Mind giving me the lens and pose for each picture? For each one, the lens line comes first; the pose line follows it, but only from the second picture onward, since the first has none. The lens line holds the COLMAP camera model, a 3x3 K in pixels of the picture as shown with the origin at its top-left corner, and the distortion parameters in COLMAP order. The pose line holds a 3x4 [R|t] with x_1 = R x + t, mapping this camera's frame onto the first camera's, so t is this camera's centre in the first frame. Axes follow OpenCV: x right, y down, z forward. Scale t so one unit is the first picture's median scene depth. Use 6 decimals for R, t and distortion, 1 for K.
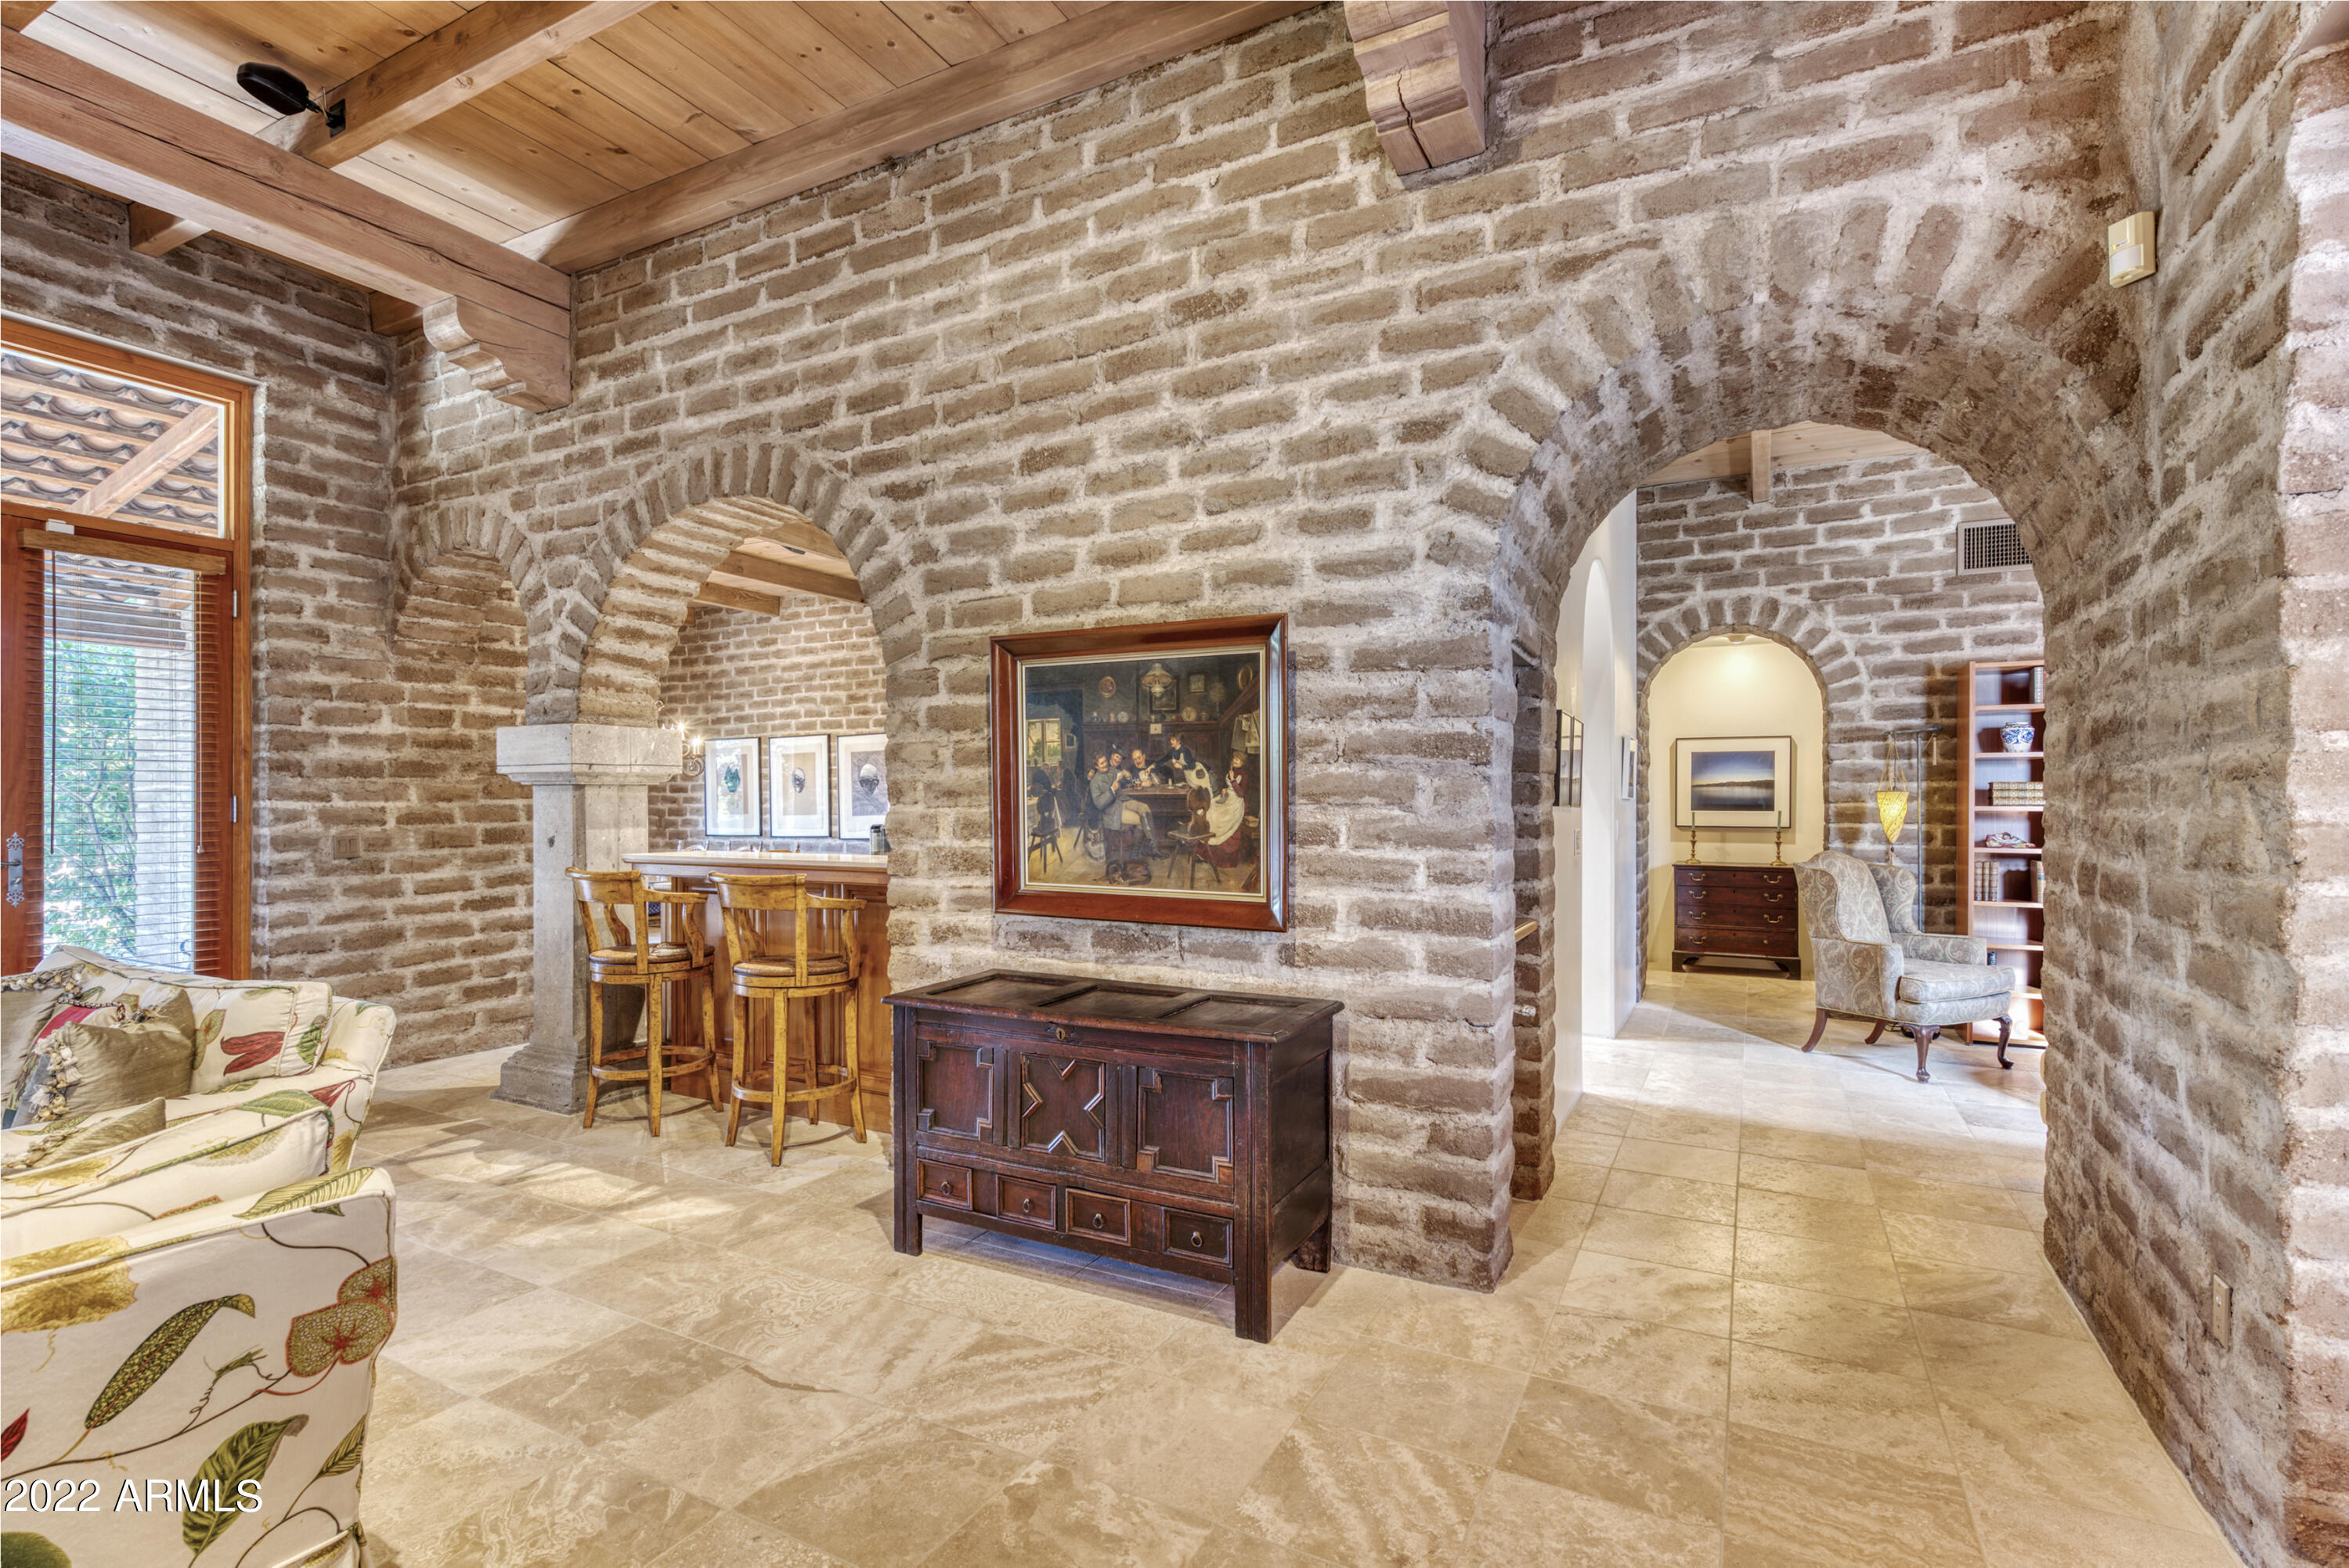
lens RADIAL K [[1111.6, 0, 1190.7], [0, 1111.6, 802.1], [0, 0, 1]] dist [0.008987, -0.001145]
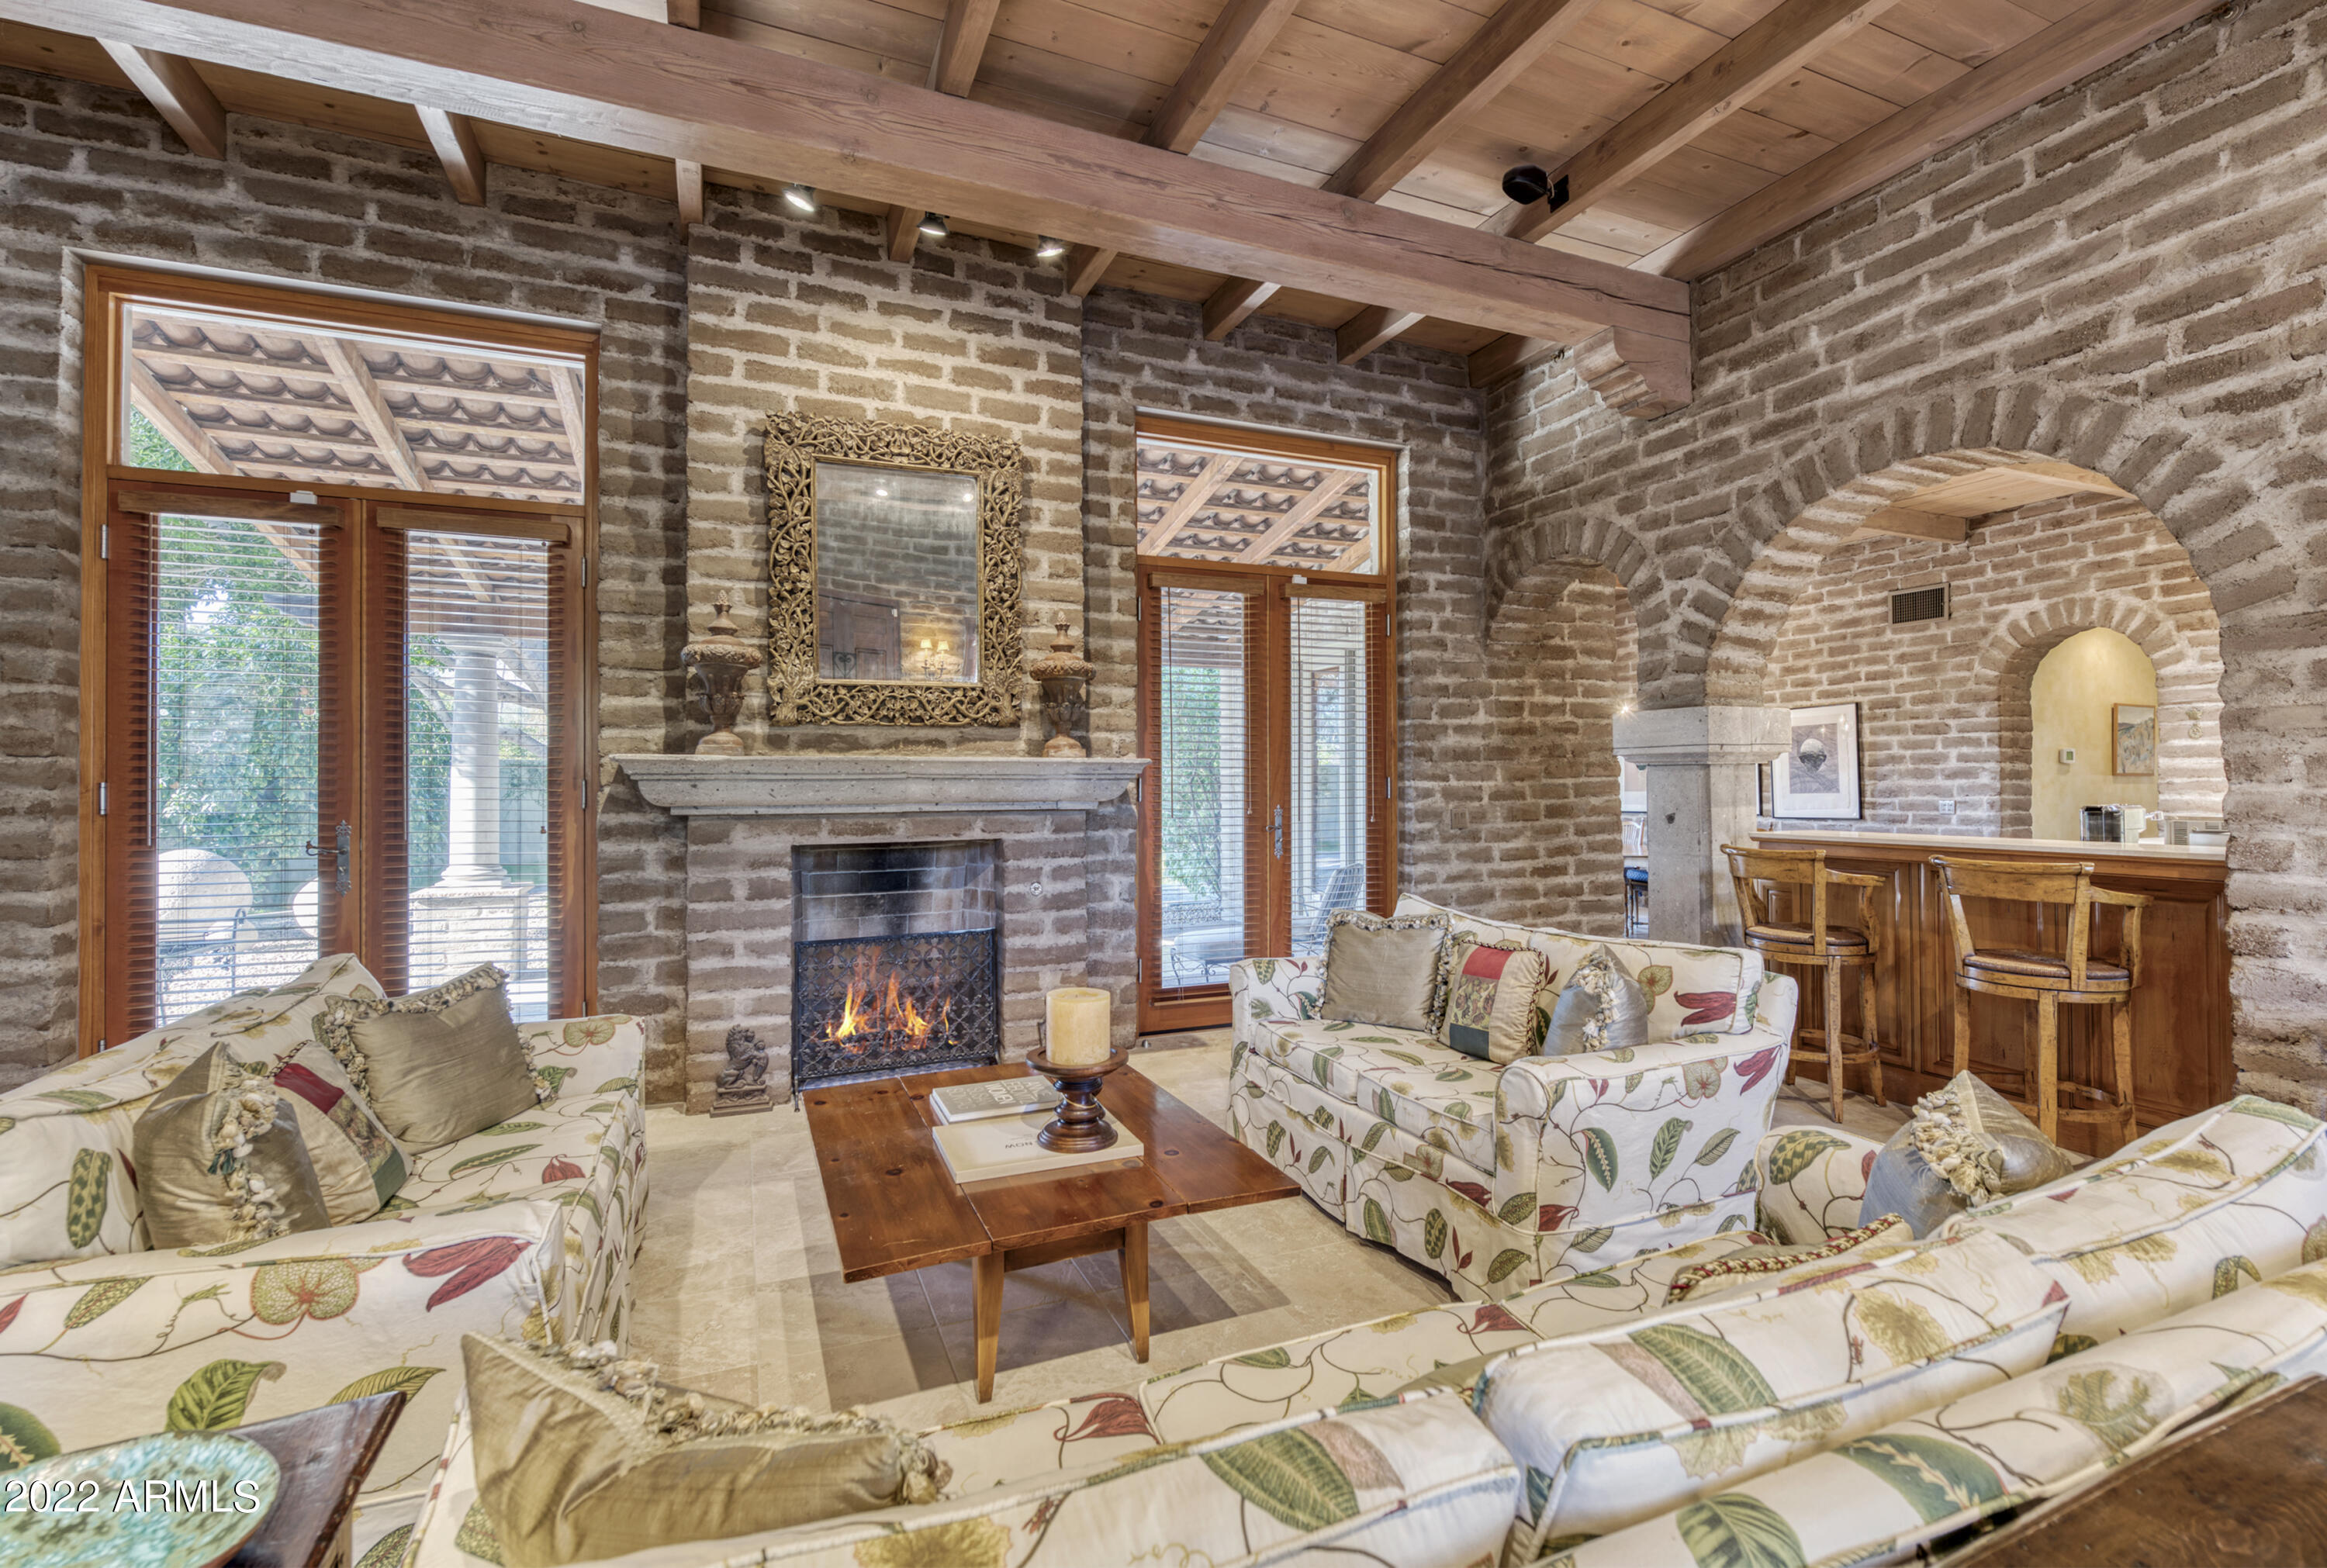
lens RADIAL K [[1041.9, 0, 1152.7], [0, 1041.9, 769.8], [0, 0, 1]] dist [0.005516, -0.003007]
pose [[0.776657, -0.011343, -0.629821, -0.353936], [0.006321, 0.999928, -0.010214, -0.004017], [0.629892, 0.003951, 0.776673, -0.090002]]
